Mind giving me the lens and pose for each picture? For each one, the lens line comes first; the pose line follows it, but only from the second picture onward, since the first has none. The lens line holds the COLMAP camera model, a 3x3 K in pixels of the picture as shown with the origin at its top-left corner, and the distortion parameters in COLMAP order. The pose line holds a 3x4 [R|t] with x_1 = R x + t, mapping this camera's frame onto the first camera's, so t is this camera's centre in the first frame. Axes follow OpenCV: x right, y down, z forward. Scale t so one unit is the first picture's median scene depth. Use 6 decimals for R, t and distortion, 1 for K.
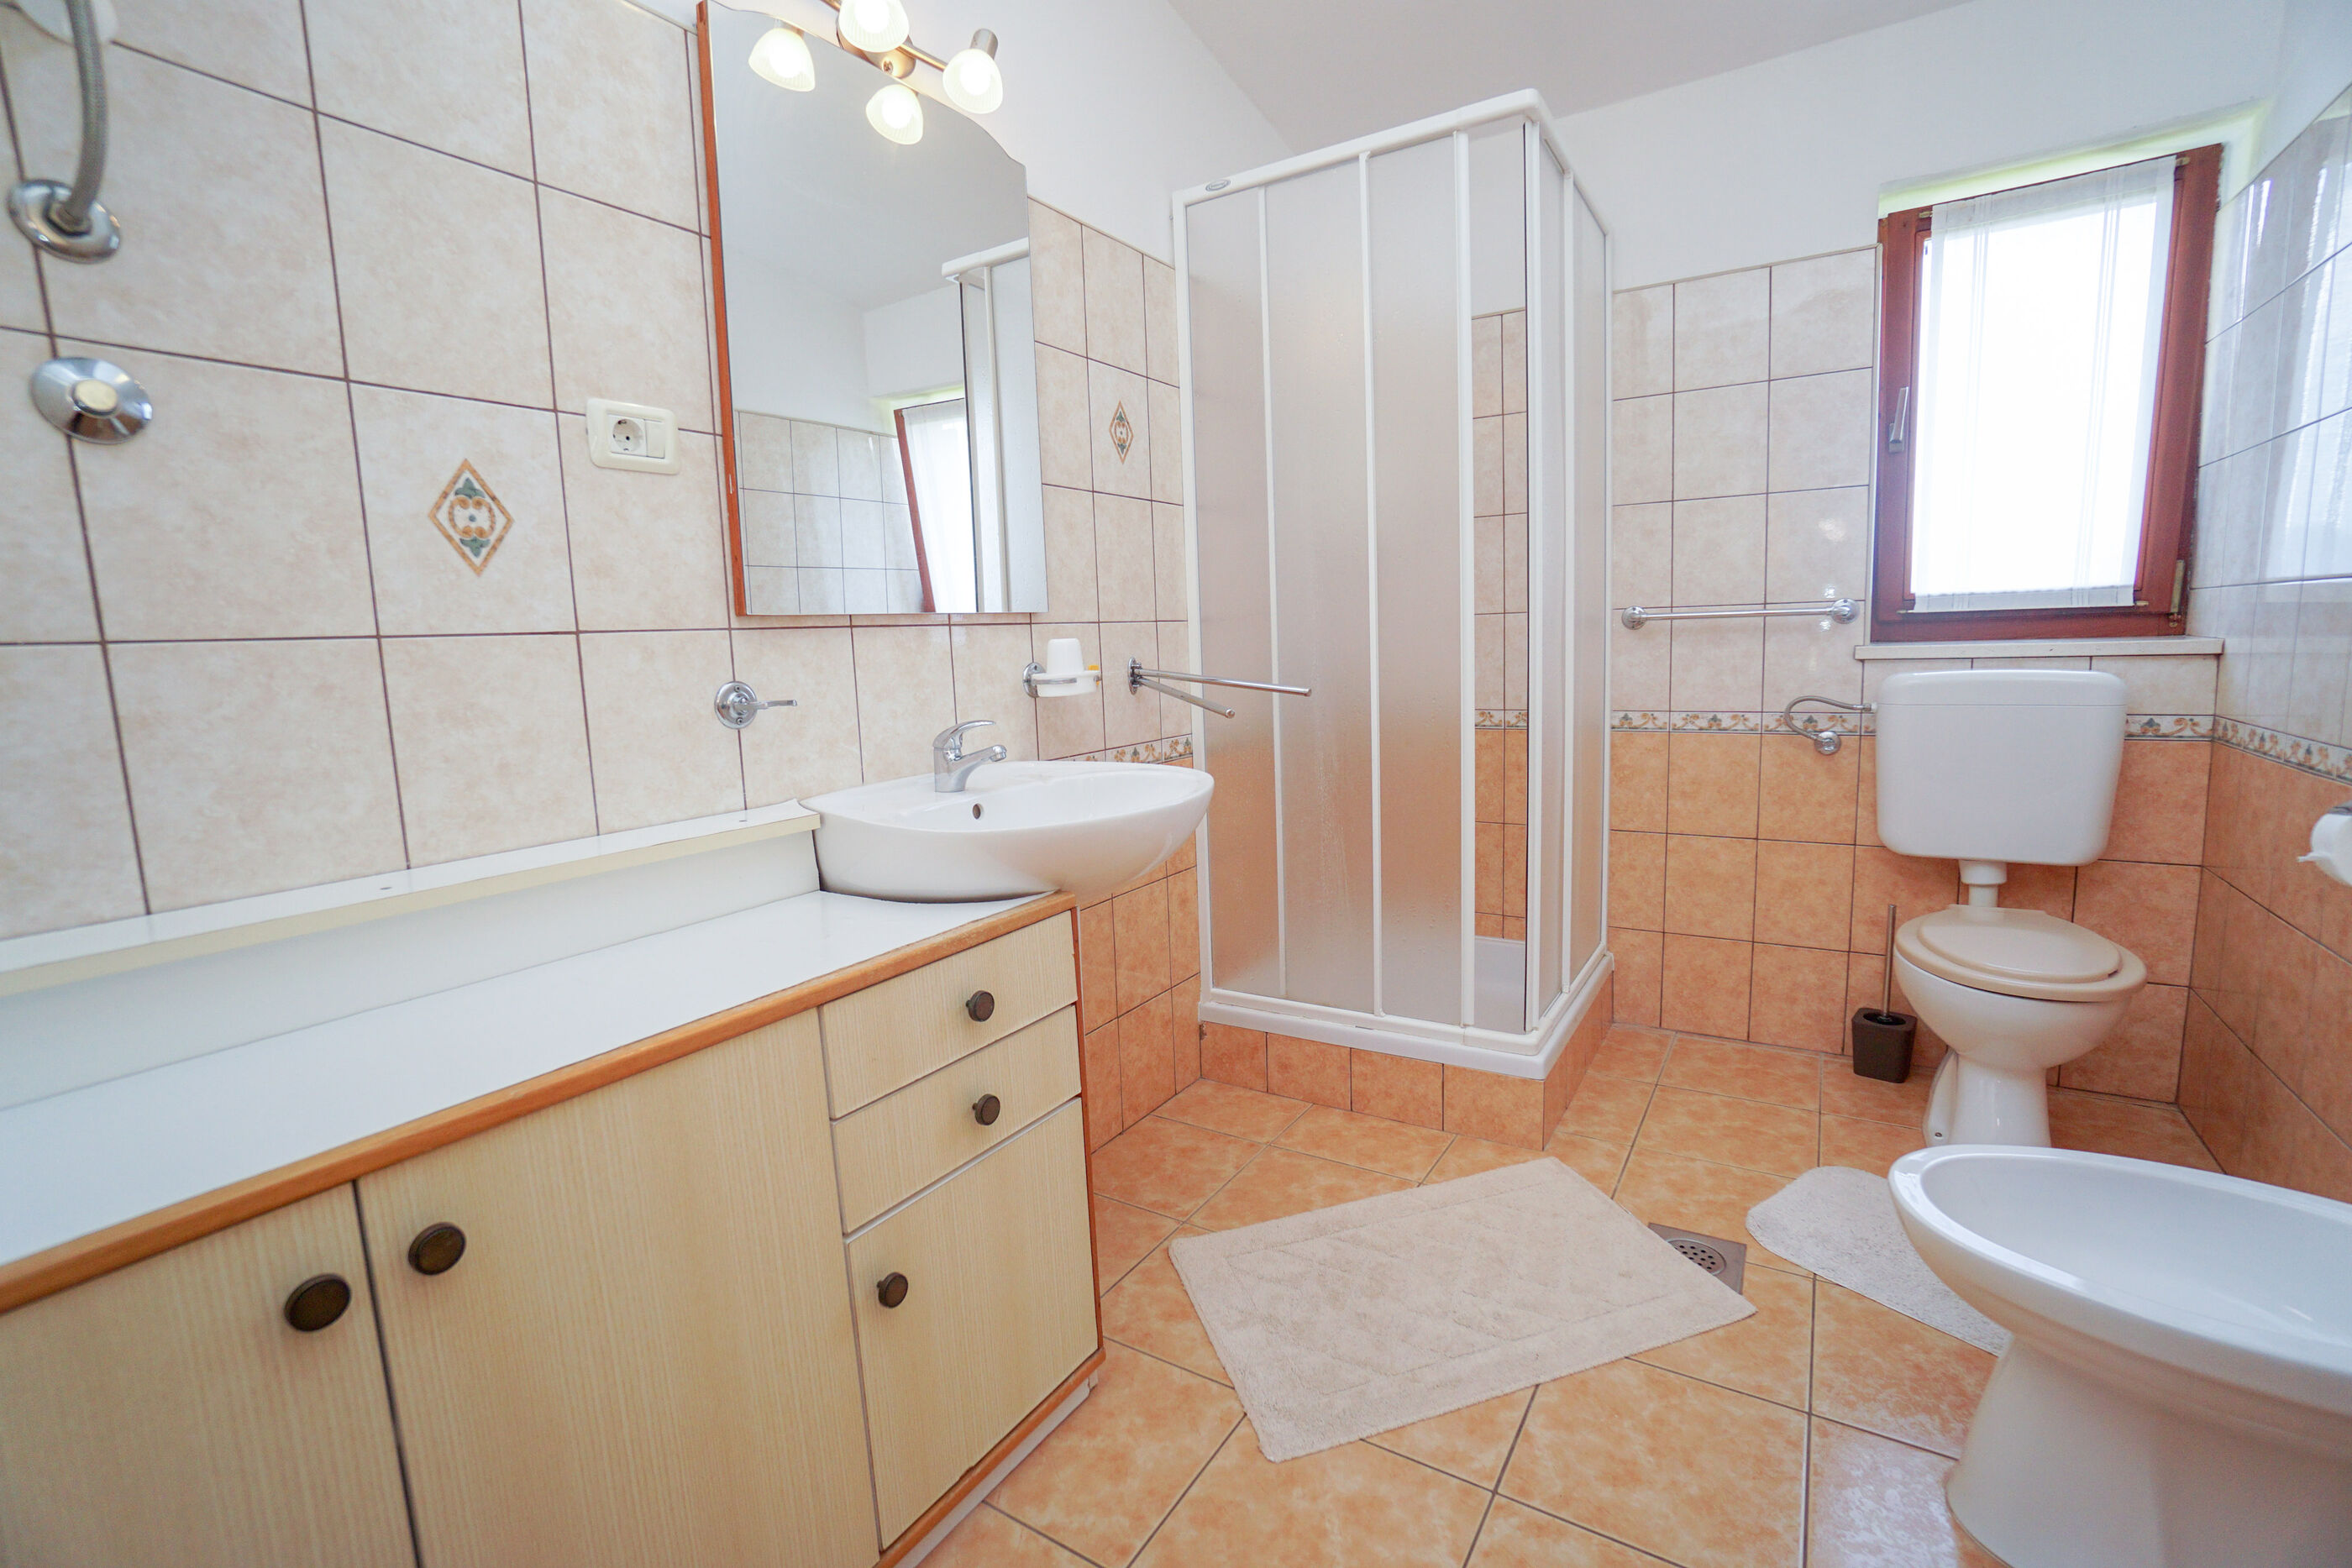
lens RADIAL K [[1037.5, 0, 1187.6], [0, 1037.5, 769.5], [0, 0, 1]] dist [-0.056131, 0.019191]
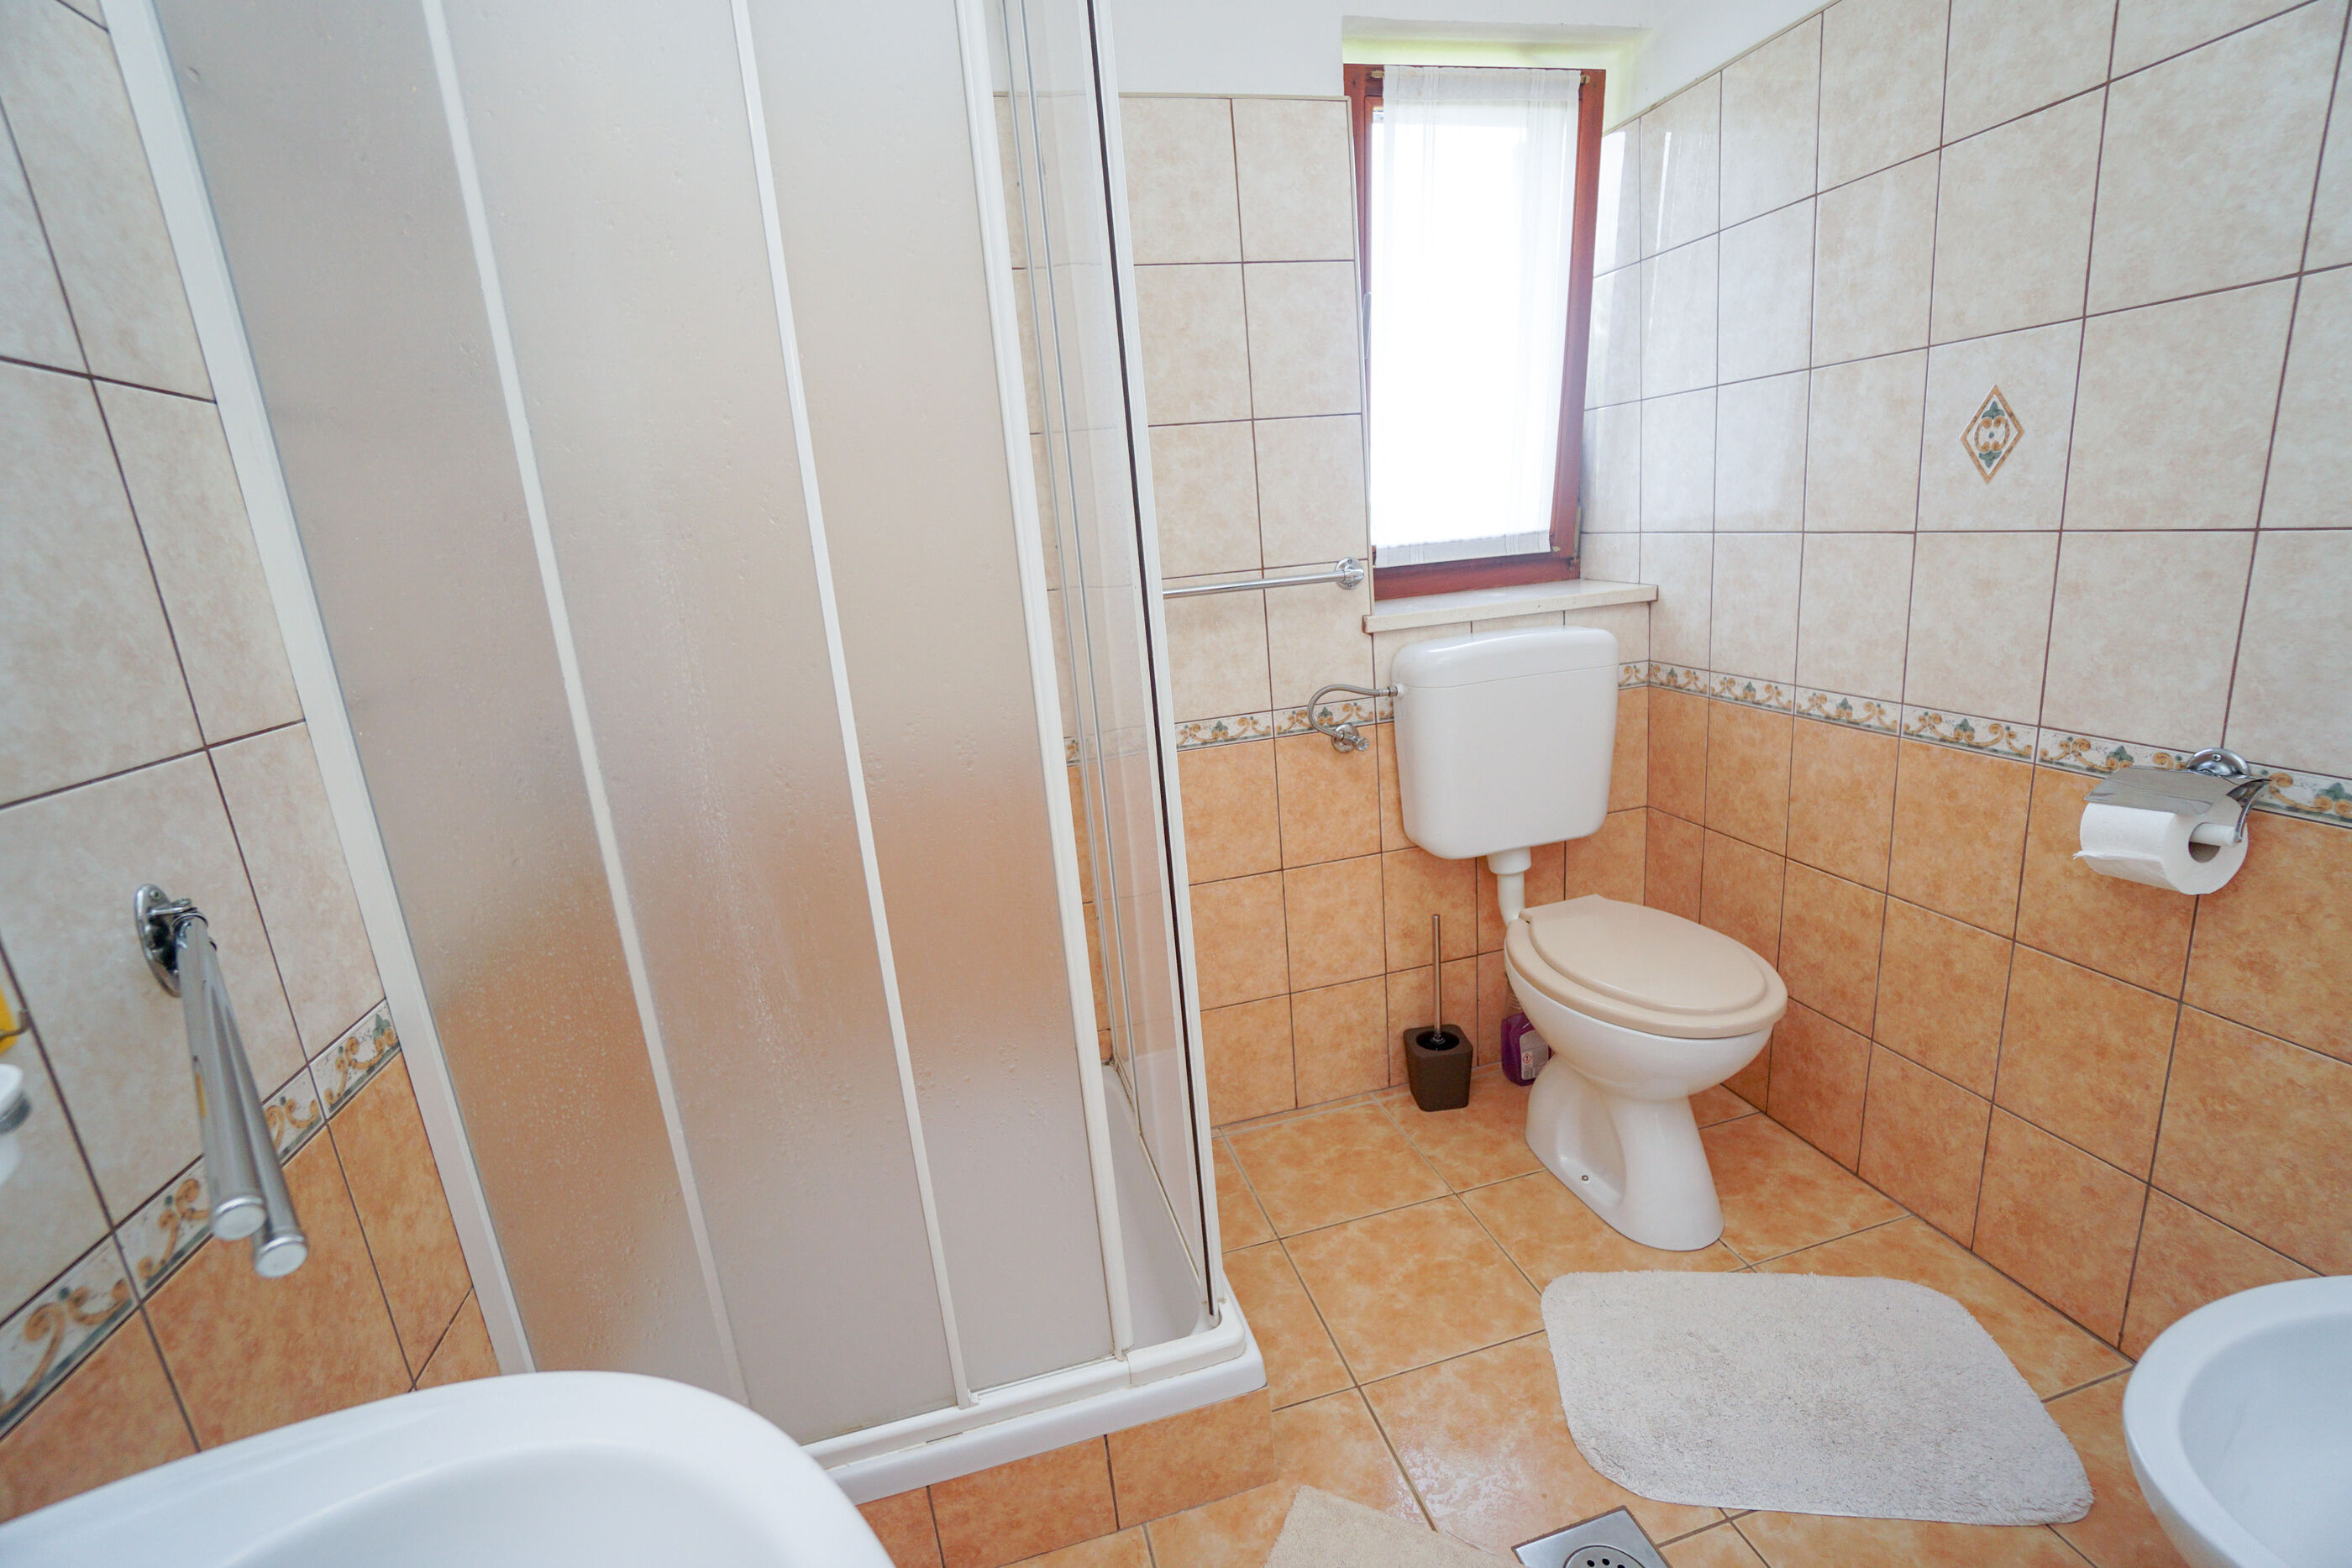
lens RADIAL K [[1037.5, 0, 1189.6], [0, 1037.5, 769.8], [0, 0, 1]] dist [-0.056131, 0.019191]
pose [[0.687244, -0.190704, 0.700948, -0.041387], [0.148261, 0.981437, 0.121654, -0.132787], [-0.711136, 0.020317, 0.702761, 0.564511]]
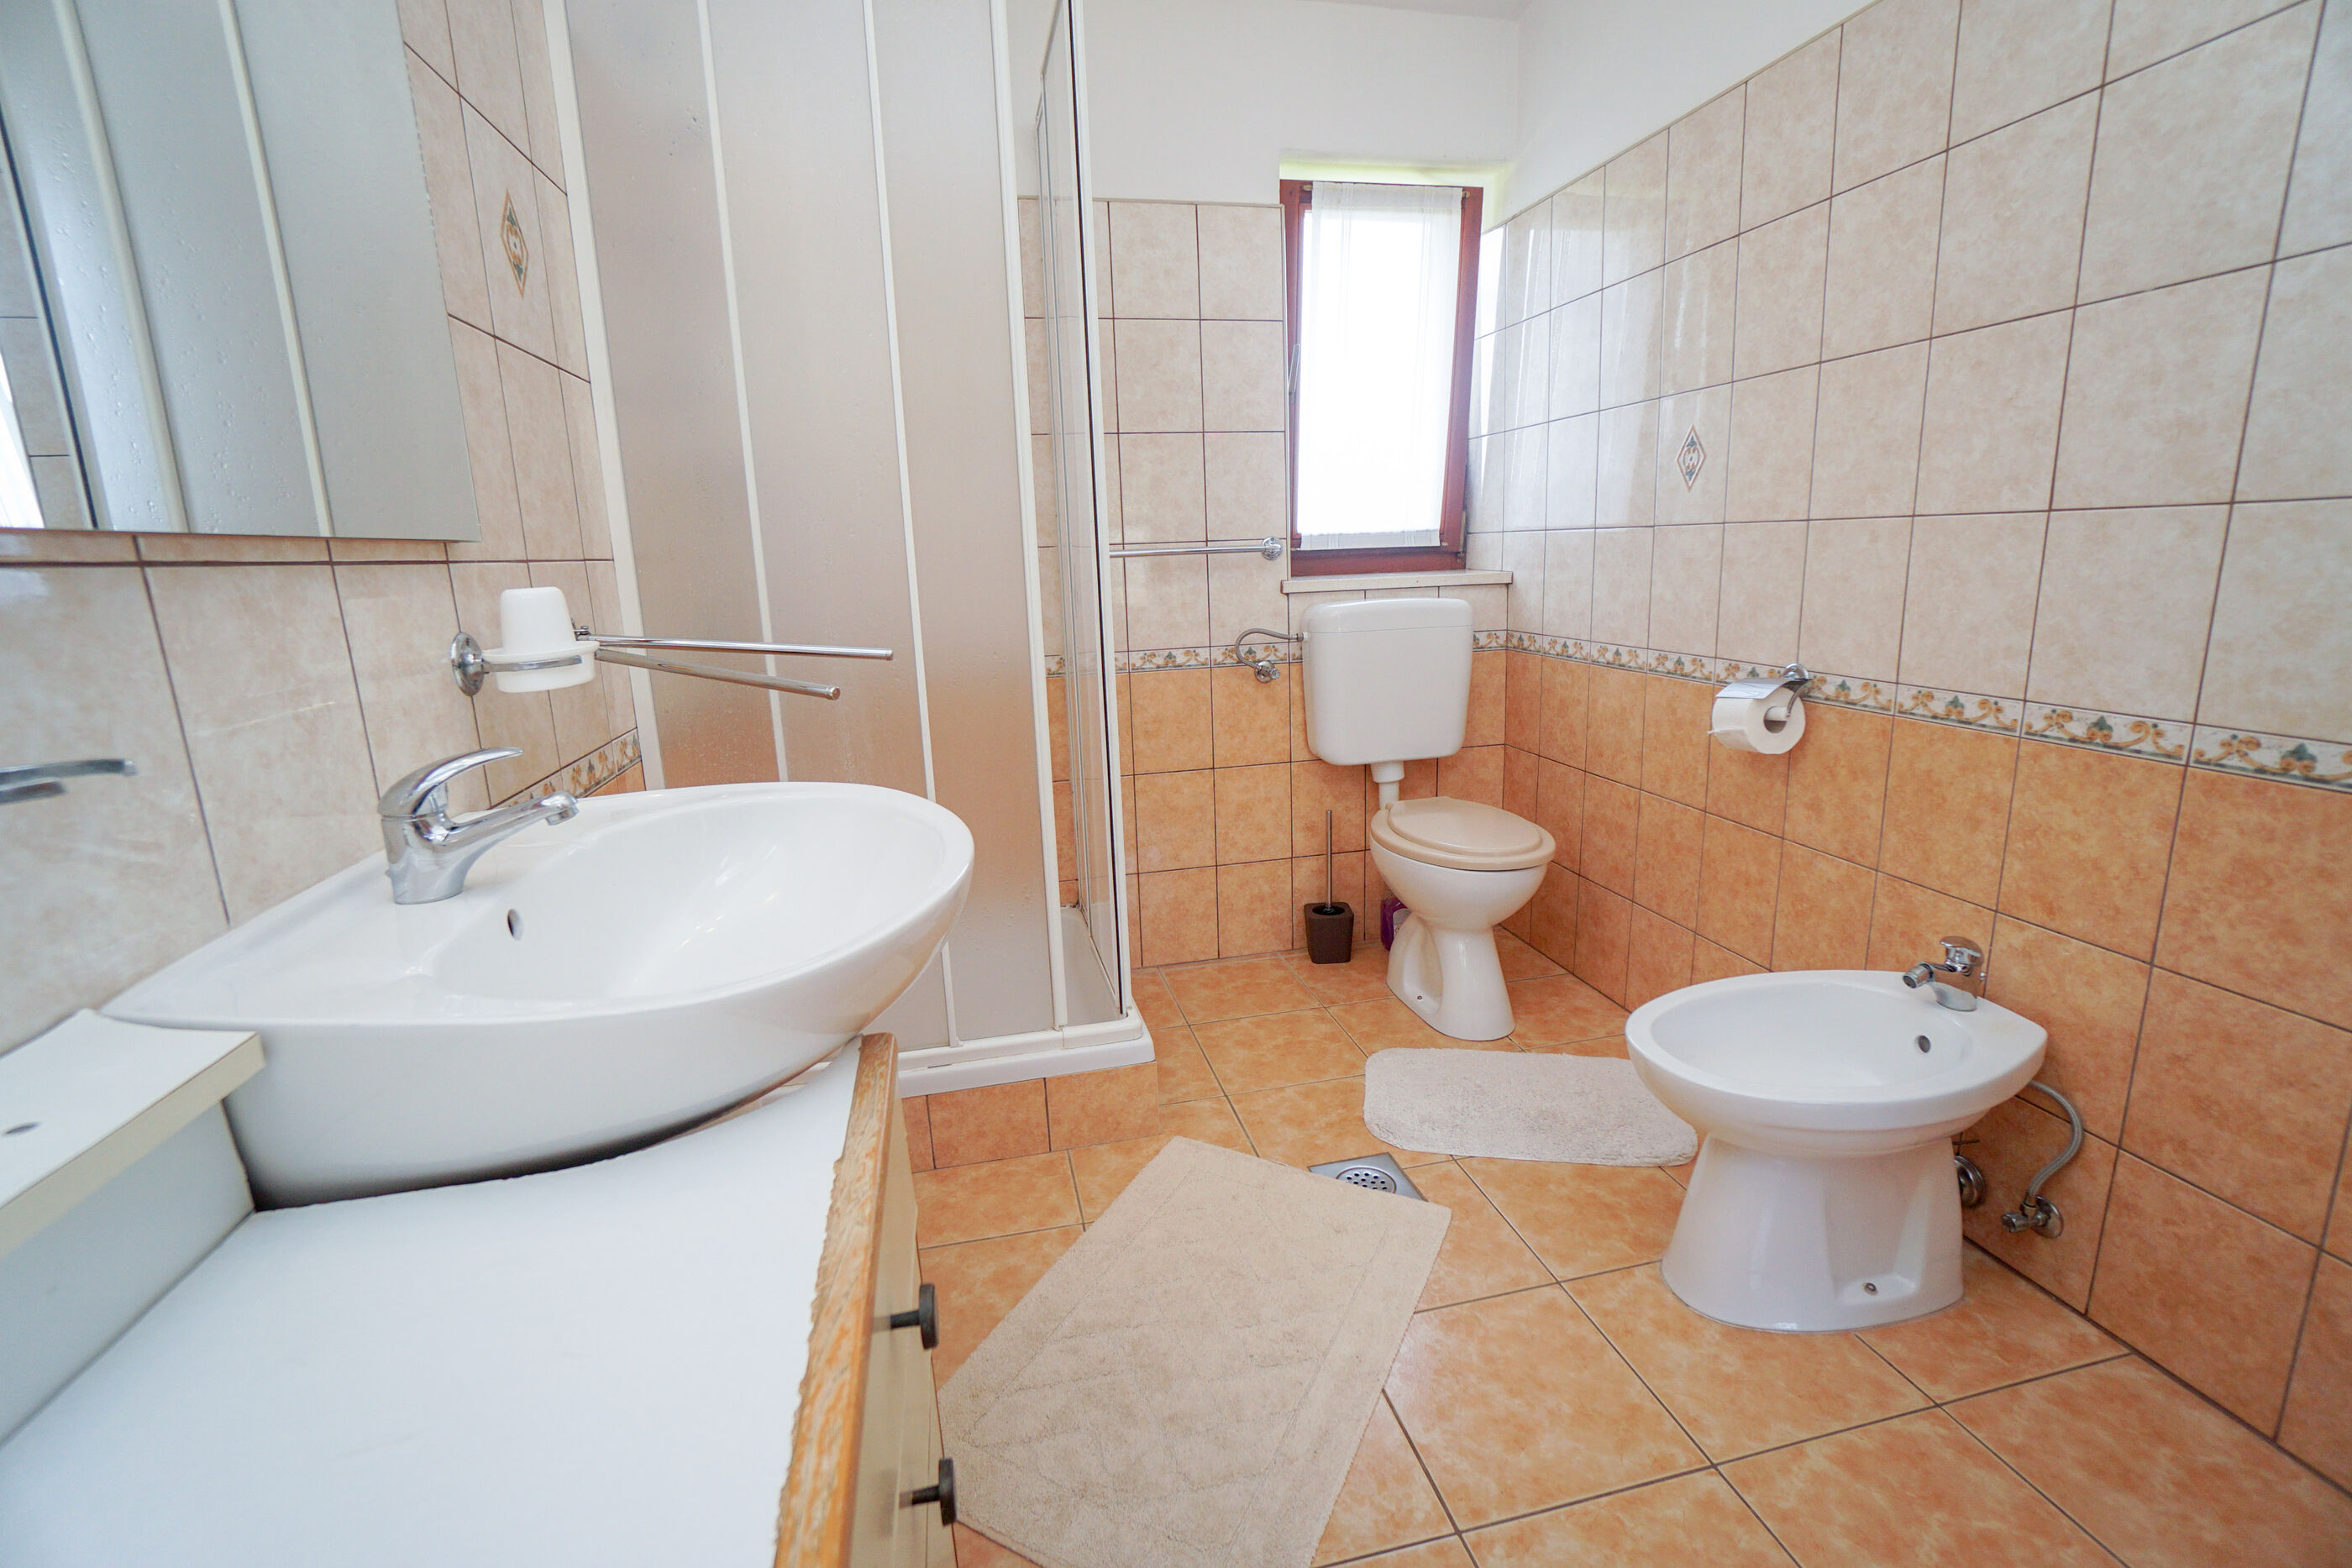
lens RADIAL K [[1037.5, 0, 1185.2], [0, 1037.5, 767.2], [0, 0, 1]] dist [-0.056131, 0.019191]
pose [[0.710600, -0.133731, 0.690770, -0.227195], [0.098246, 0.991012, 0.090791, -0.037644], [-0.696703, 0.003349, 0.717352, 0.298386]]
